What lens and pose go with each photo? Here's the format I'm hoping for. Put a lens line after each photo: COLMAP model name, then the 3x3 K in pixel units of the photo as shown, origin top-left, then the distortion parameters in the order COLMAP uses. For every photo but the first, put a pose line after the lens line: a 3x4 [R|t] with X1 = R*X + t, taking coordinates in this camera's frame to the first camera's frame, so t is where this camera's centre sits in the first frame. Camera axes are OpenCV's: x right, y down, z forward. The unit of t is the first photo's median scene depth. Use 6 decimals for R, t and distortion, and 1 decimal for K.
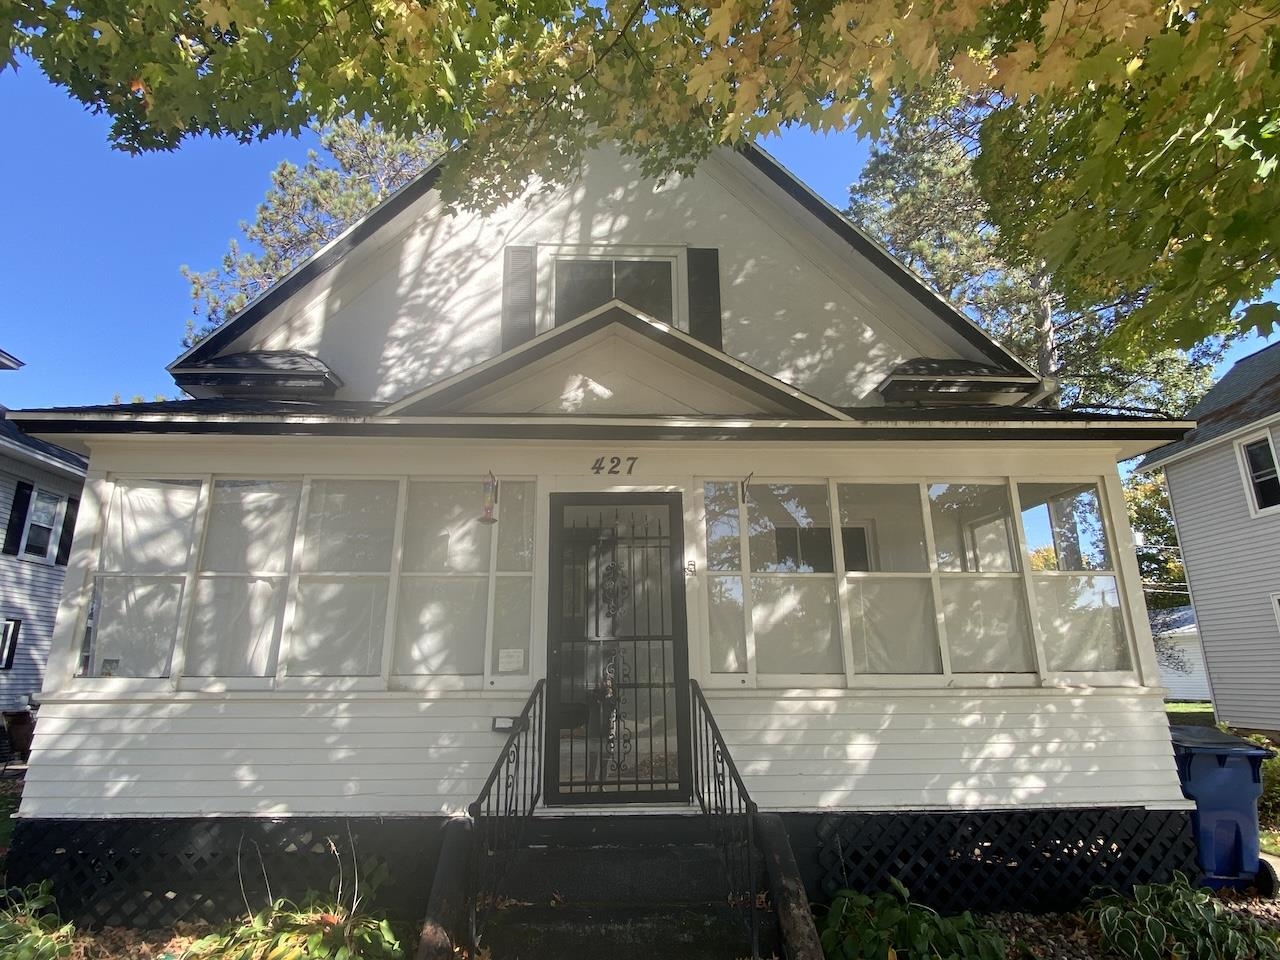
lens RADIAL K [[682.3, 0, 614.3], [0, 682.3, 492.6], [0, 0, 1]] dist [-0.000736, -0.000609]
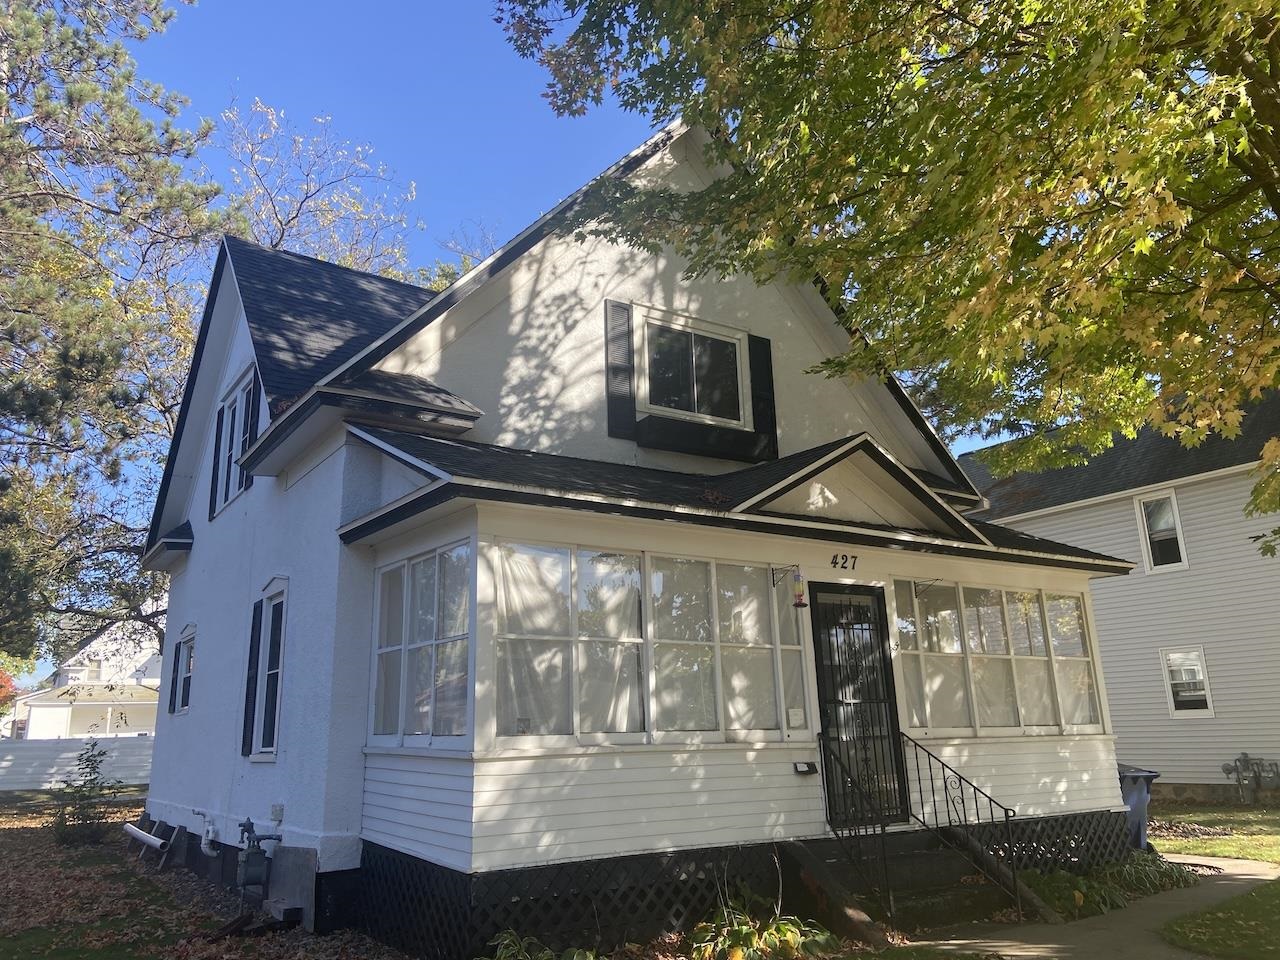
lens RADIAL K [[1047.1, 0, 640.0], [0, 1047.1, 480.0], [0, 0, 1]] dist [0.006627, -0.005583]
pose [[0.847823, 0.110552, 0.518627, -1.329208], [-0.092469, 0.993864, -0.060690, -0.037915], [-0.522155, 0.003497, 0.852844, -0.437272]]
